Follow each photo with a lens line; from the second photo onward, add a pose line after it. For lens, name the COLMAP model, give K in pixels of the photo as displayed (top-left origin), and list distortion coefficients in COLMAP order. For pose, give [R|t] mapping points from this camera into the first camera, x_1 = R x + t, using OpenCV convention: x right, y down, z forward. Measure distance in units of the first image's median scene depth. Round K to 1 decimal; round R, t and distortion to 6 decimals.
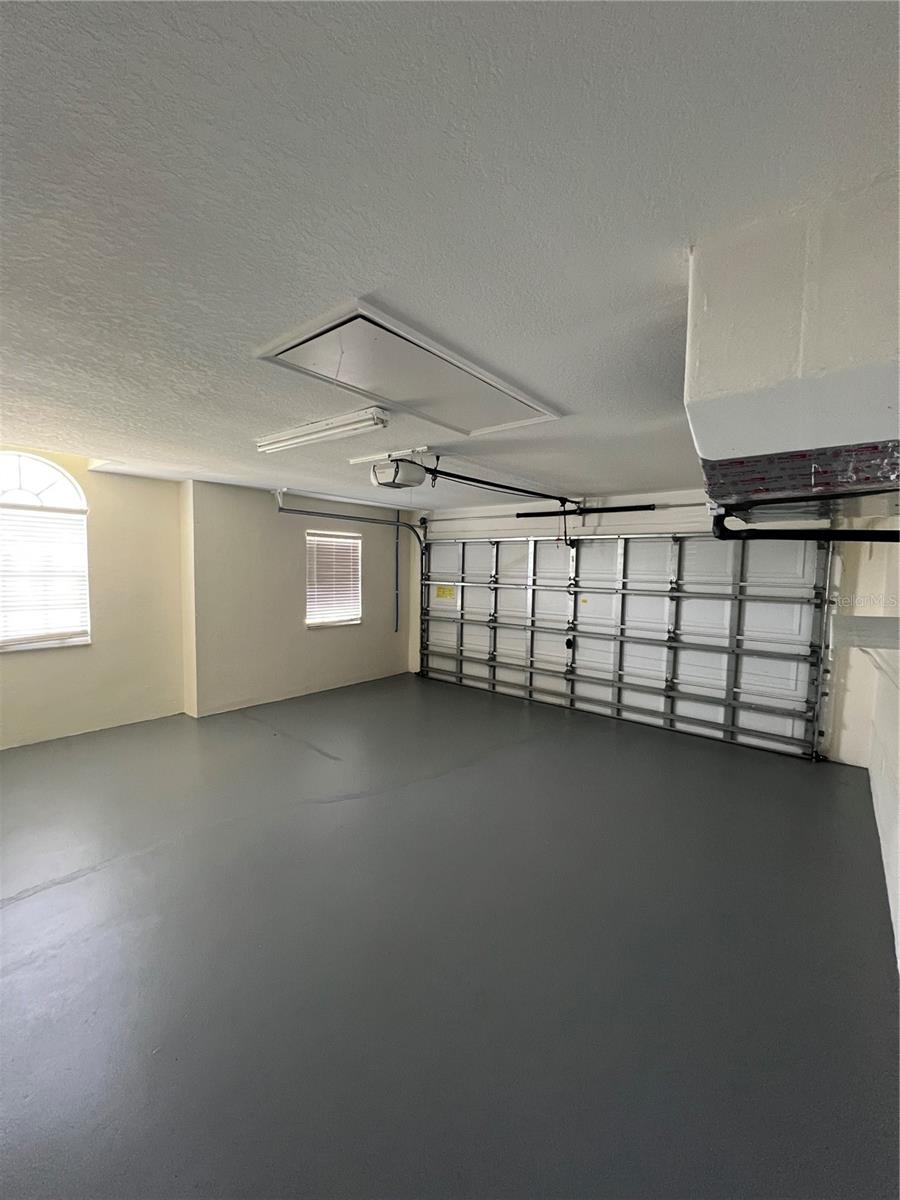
lens RADIAL K [[480.0, 0, 448.7], [0, 480.0, 600.9], [0, 0, 1]] dist [-0.002076, 0.000552]
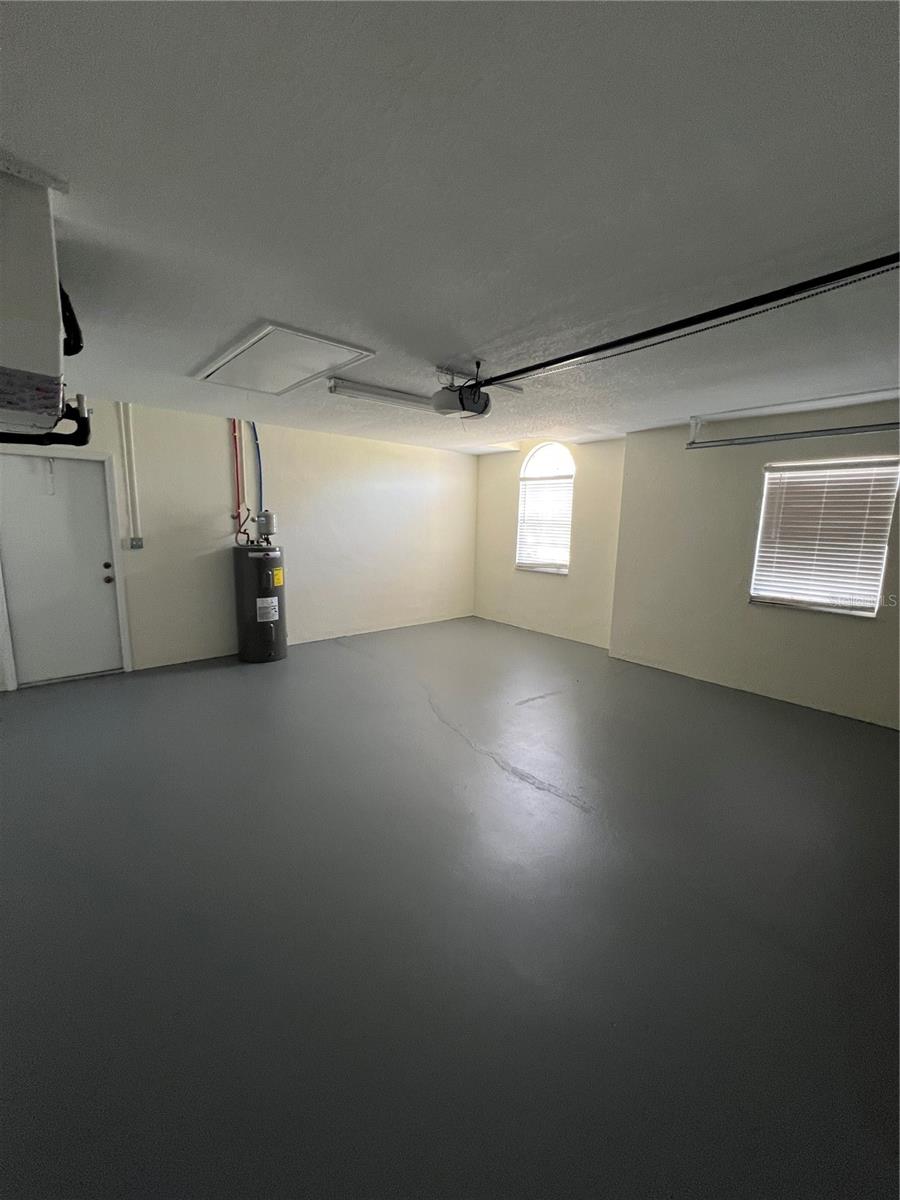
lens RADIAL K [[480.0, 0, 448.7], [0, 480.0, 600.9], [0, 0, 1]] dist [-0.002076, 0.000552]
pose [[-0.159892, 0.143261, -0.976684, 0.654748], [-0.095232, 0.982559, 0.159713, -0.022684], [0.982530, 0.118549, -0.143460, 0.871427]]
